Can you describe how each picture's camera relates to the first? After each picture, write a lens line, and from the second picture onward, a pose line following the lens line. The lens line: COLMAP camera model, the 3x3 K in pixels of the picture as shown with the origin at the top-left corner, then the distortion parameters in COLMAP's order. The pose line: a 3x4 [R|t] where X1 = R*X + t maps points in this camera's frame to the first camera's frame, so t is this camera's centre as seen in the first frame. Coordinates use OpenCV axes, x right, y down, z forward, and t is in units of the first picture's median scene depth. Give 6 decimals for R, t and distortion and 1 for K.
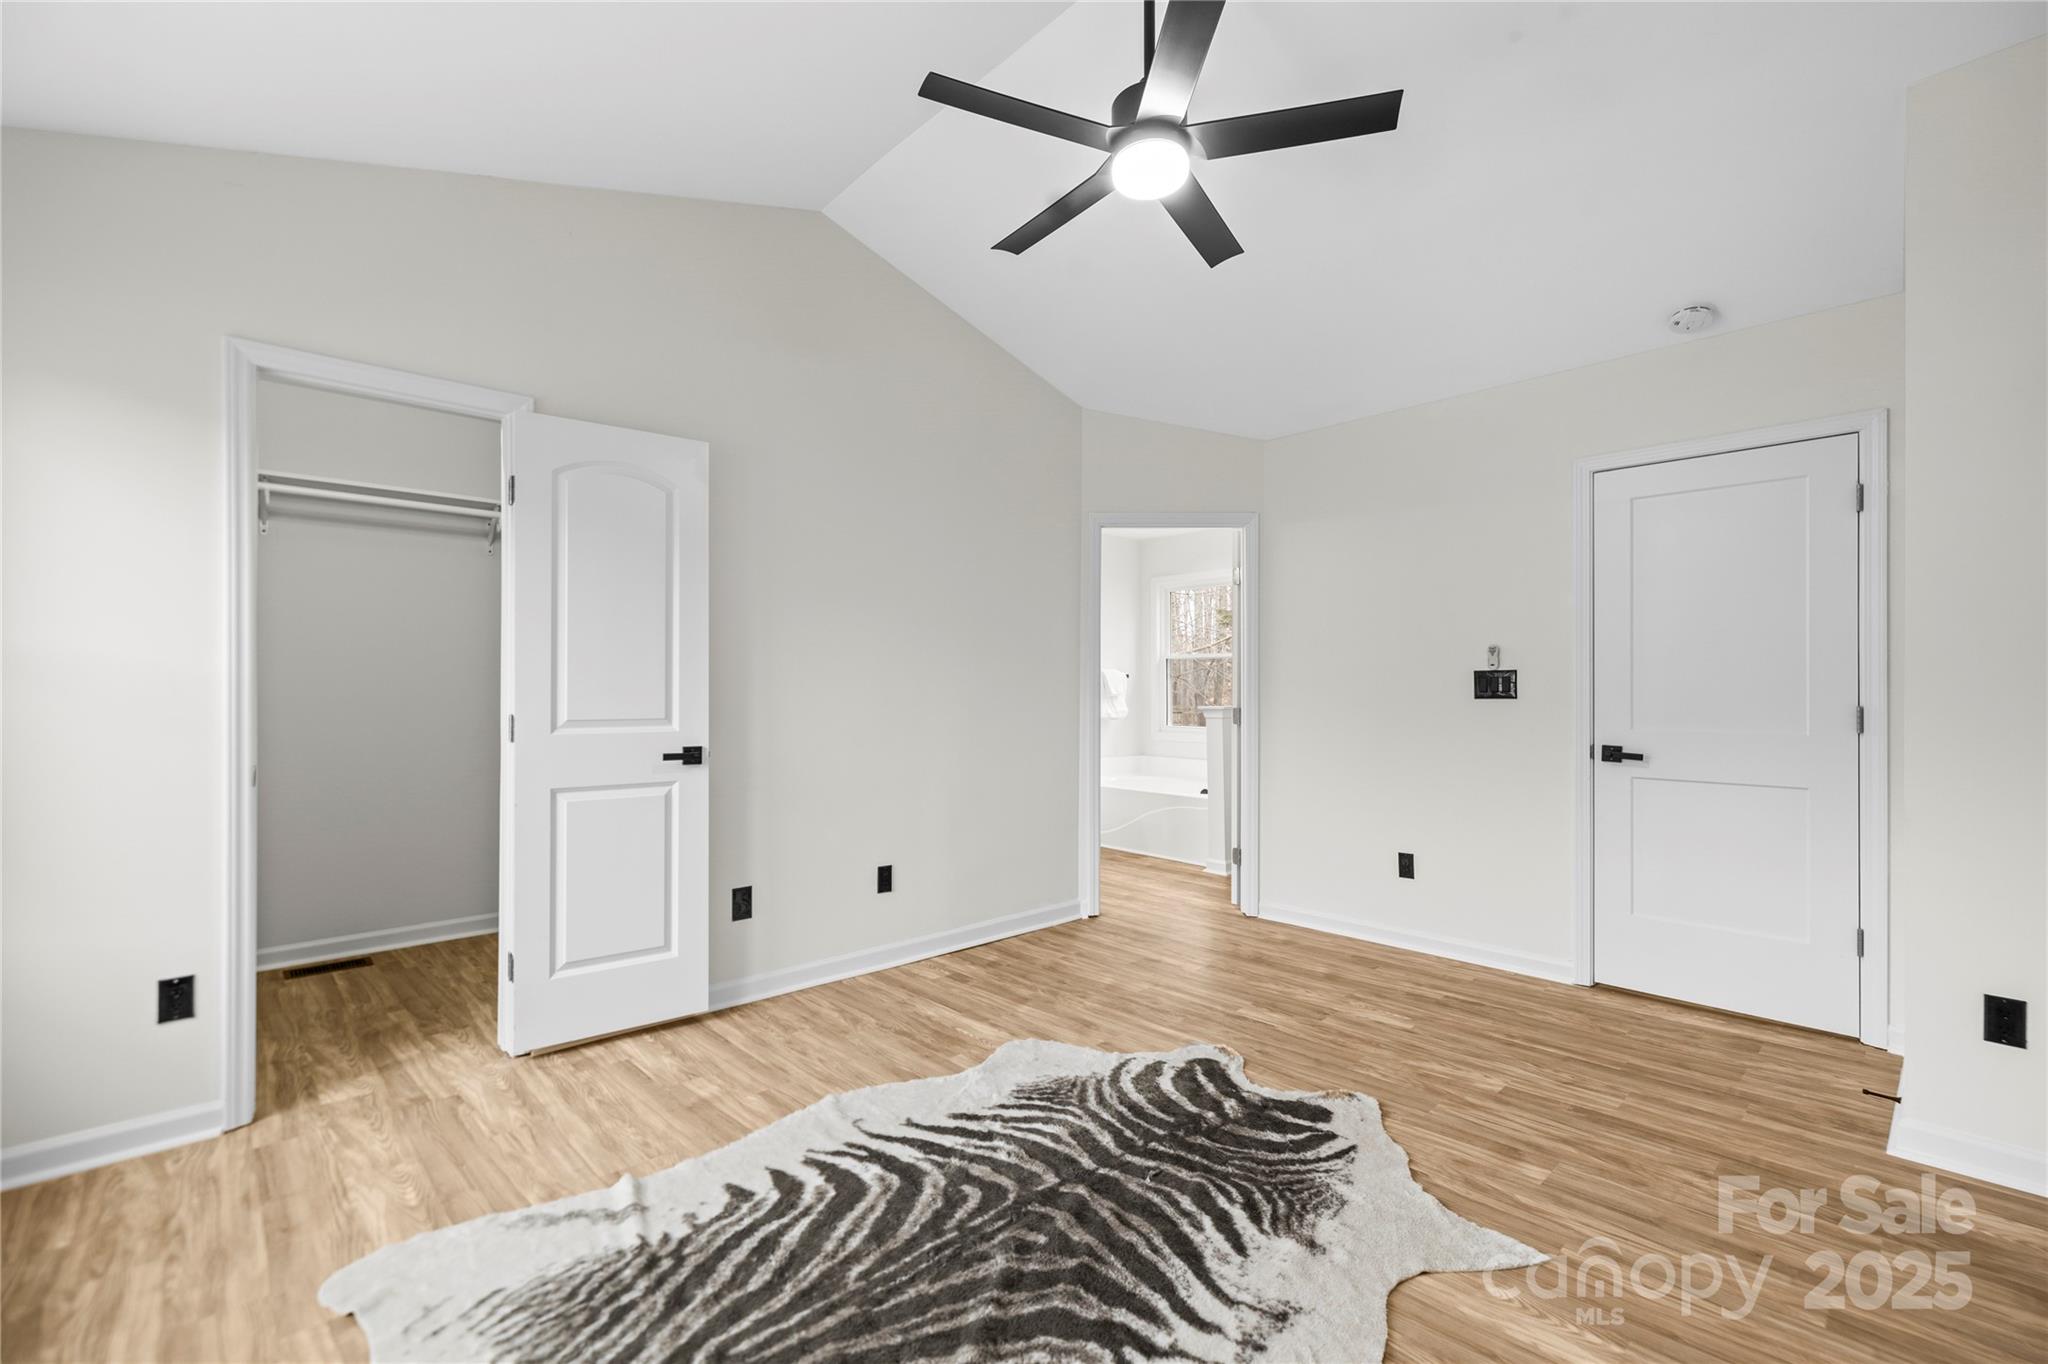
lens RADIAL K [[872.3, 0, 1013.7], [0, 872.3, 690.7], [0, 0, 1]] dist [0.000340, -0.000053]
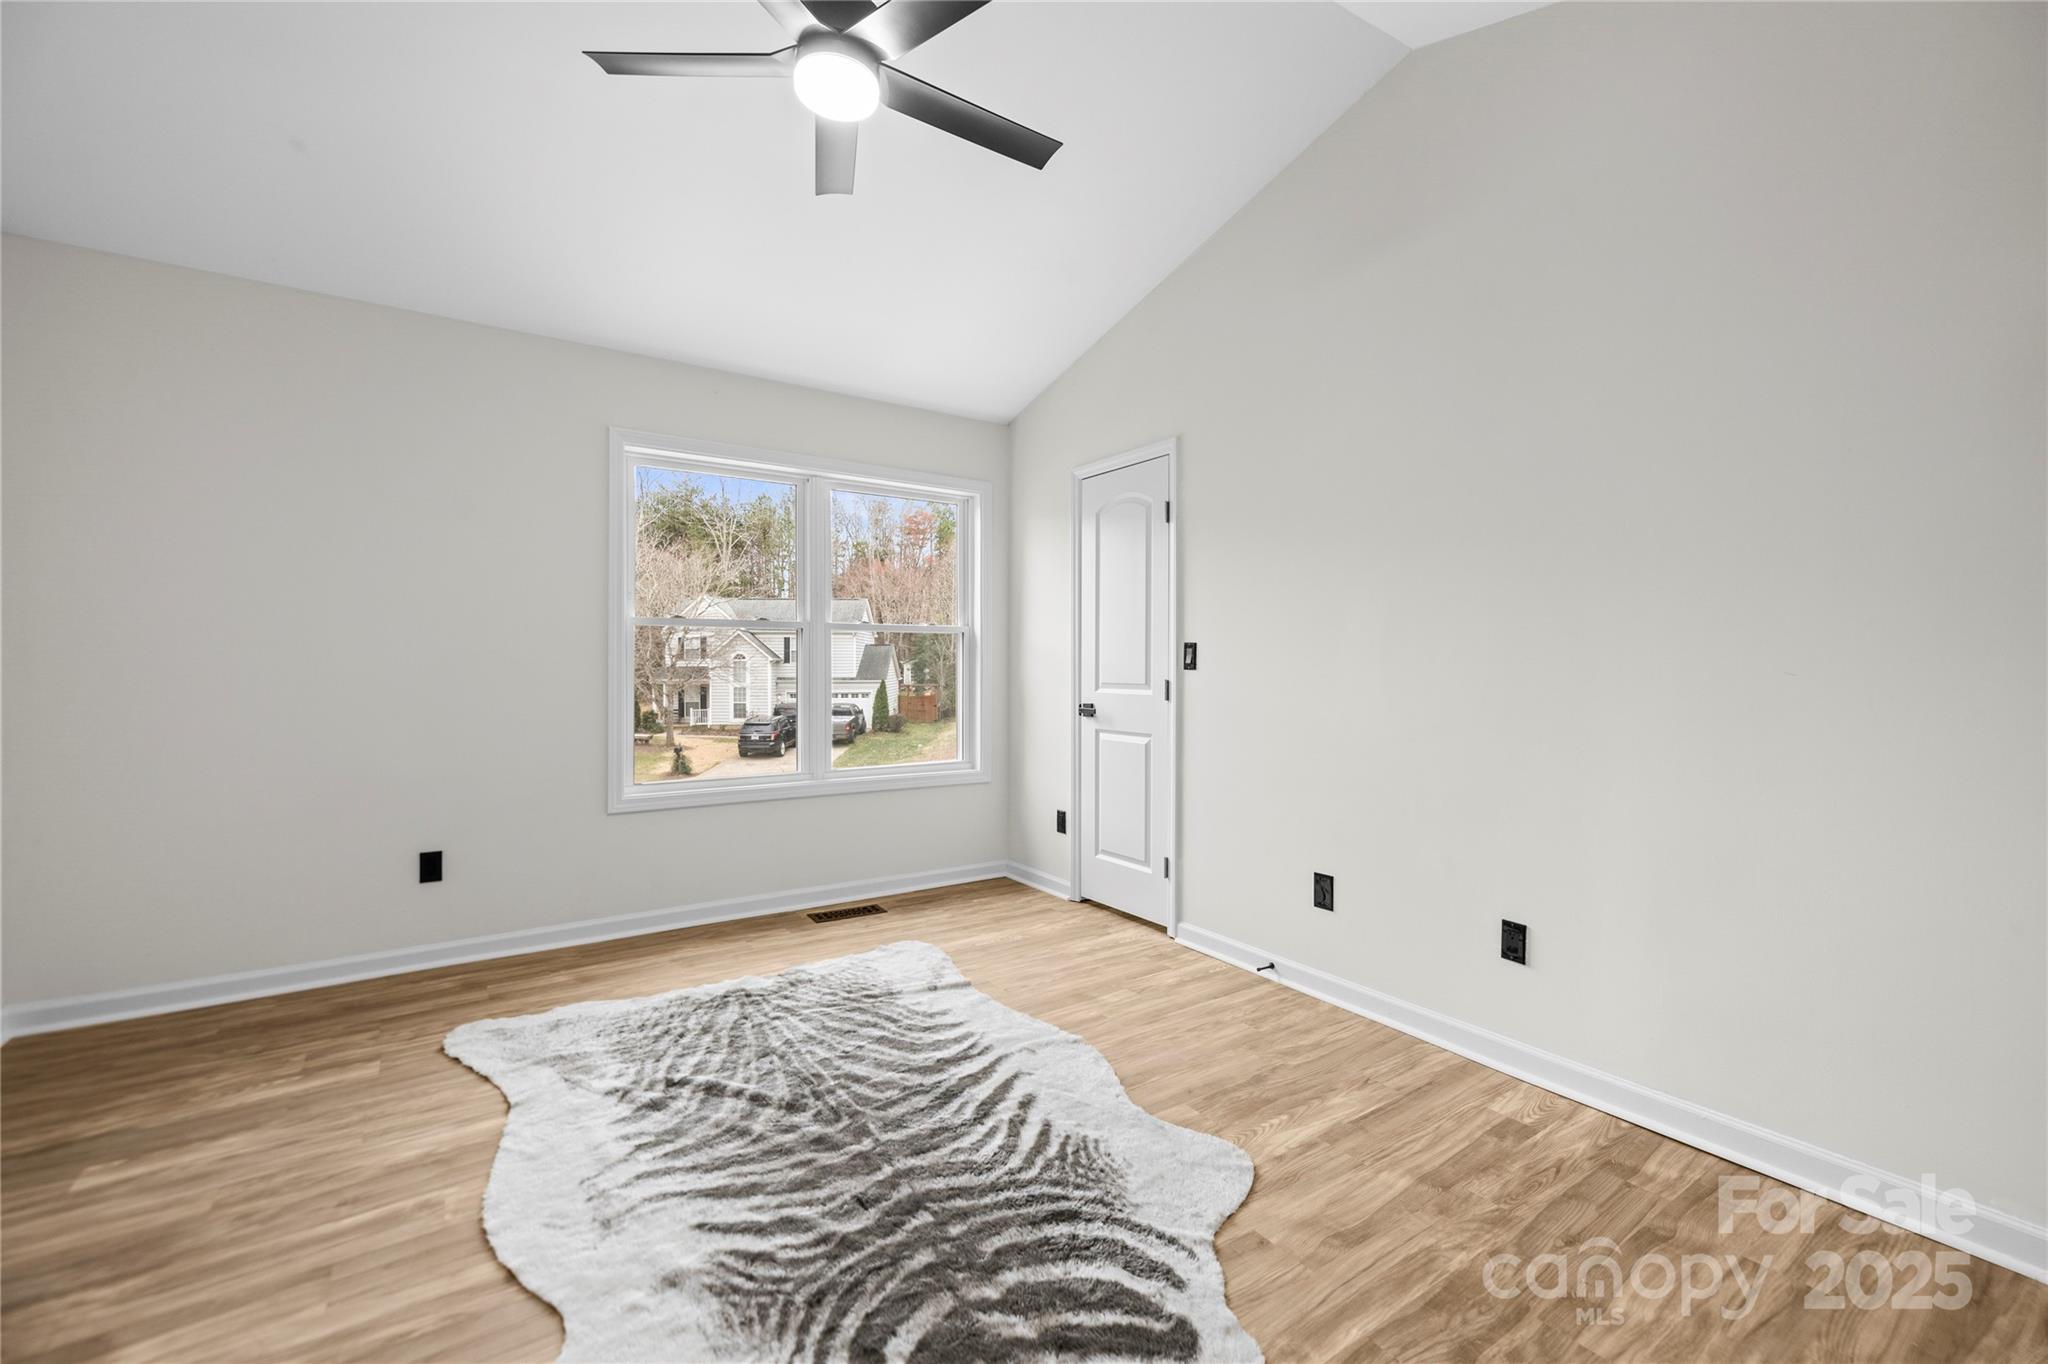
lens RADIAL K [[872.3, 0, 1024.3], [0, 872.3, 664.0], [0, 0, 1]] dist [0.000340, -0.000053]
pose [[-0.153229, -0.001740, -0.988189, 0.875349], [-0.005925, 0.999982, -0.000842, 0.011865], [0.988173, 0.005726, -0.153237, 1.126050]]
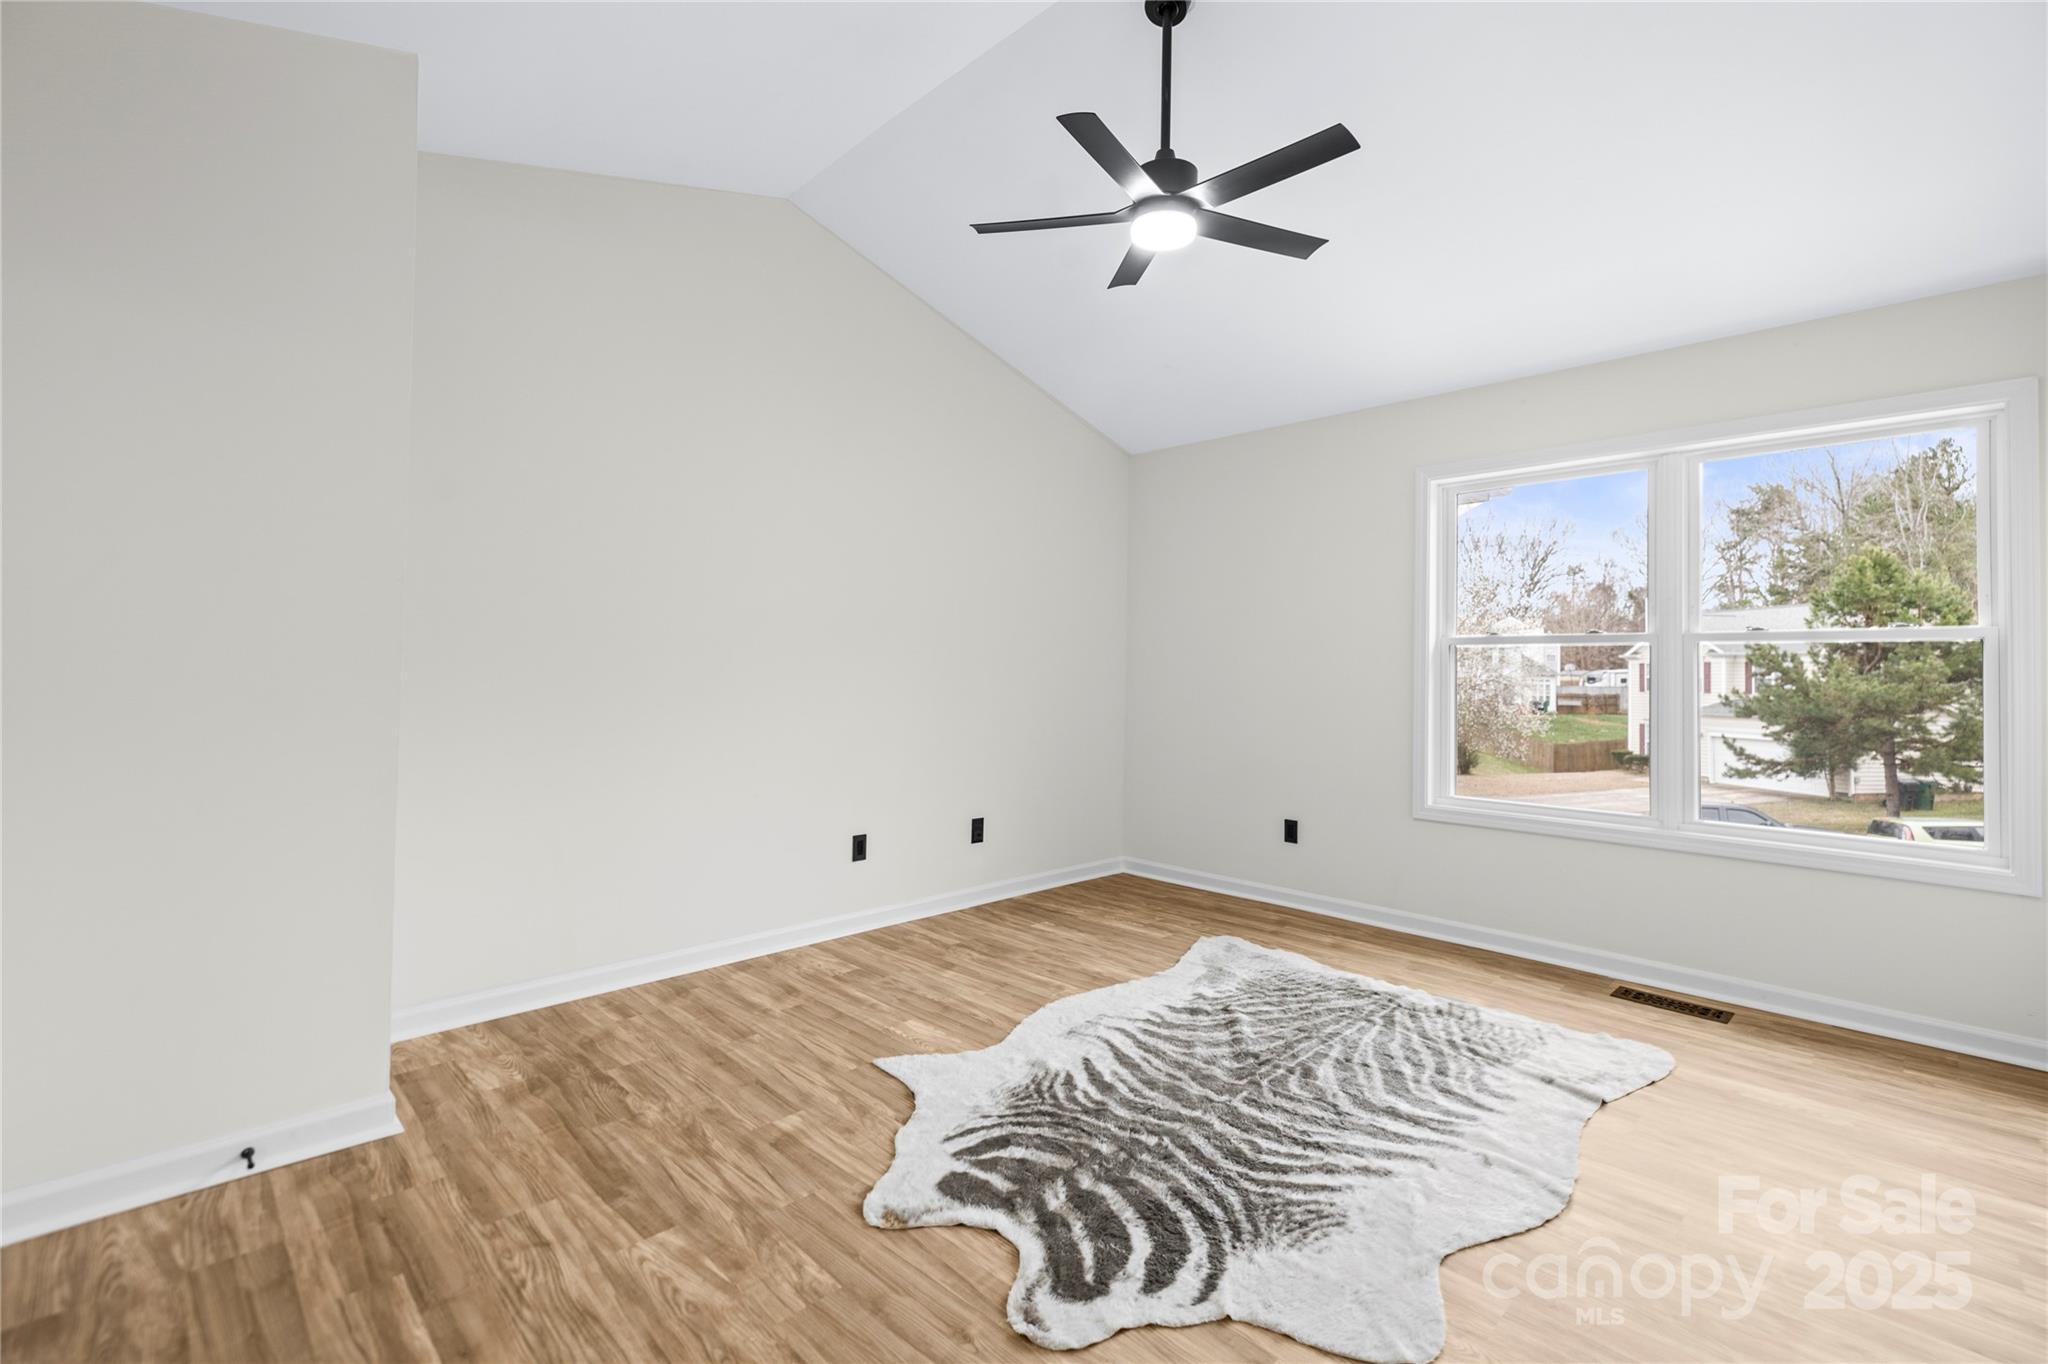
lens RADIAL K [[872.3, 0, 1005.8], [0, 872.3, 671.5], [0, 0, 1]] dist [0.000340, -0.000053]
pose [[-0.999537, -0.017316, -0.025012, 0.330632], [-0.017324, 0.999850, 0.000119, 0.004004], [0.025006, 0.000553, -0.999687, 1.825560]]
